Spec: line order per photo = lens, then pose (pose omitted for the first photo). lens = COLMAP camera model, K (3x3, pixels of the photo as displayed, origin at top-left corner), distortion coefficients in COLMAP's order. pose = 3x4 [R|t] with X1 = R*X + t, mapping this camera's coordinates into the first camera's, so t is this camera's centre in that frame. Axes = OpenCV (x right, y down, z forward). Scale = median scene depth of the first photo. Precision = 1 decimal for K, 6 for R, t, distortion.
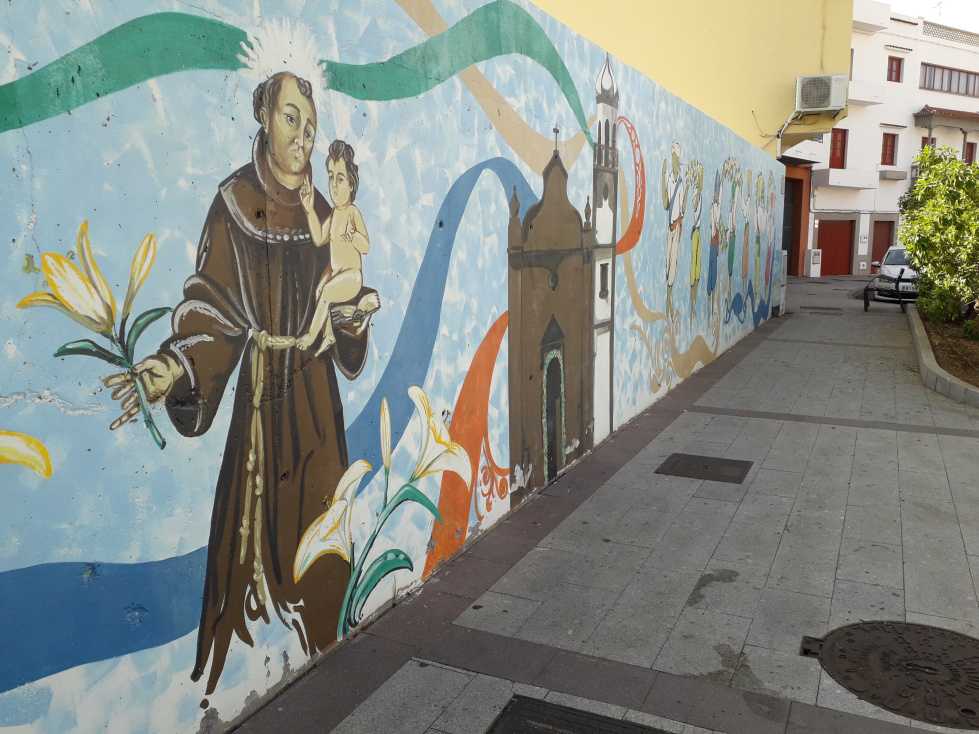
lens RADIAL K [[772.6, 0, 486.1], [0, 772.6, 368.8], [0, 0, 1]] dist [0.060510, -0.043702]
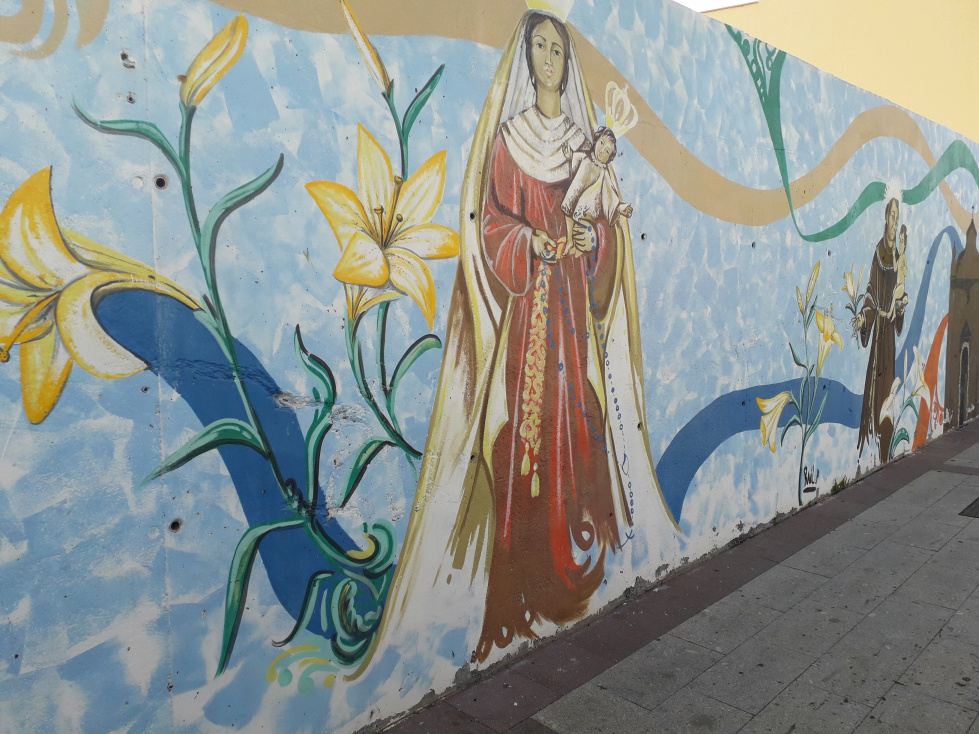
lens RADIAL K [[772.6, 0, 490.2], [0, 772.6, 365.7], [0, 0, 1]] dist [0.060510, -0.043702]
pose [[0.956396, 0.024842, -0.291014, -0.521383], [-0.044710, 0.997086, -0.061819, 0.233142], [0.288630, 0.072134, 0.954720, -1.134379]]
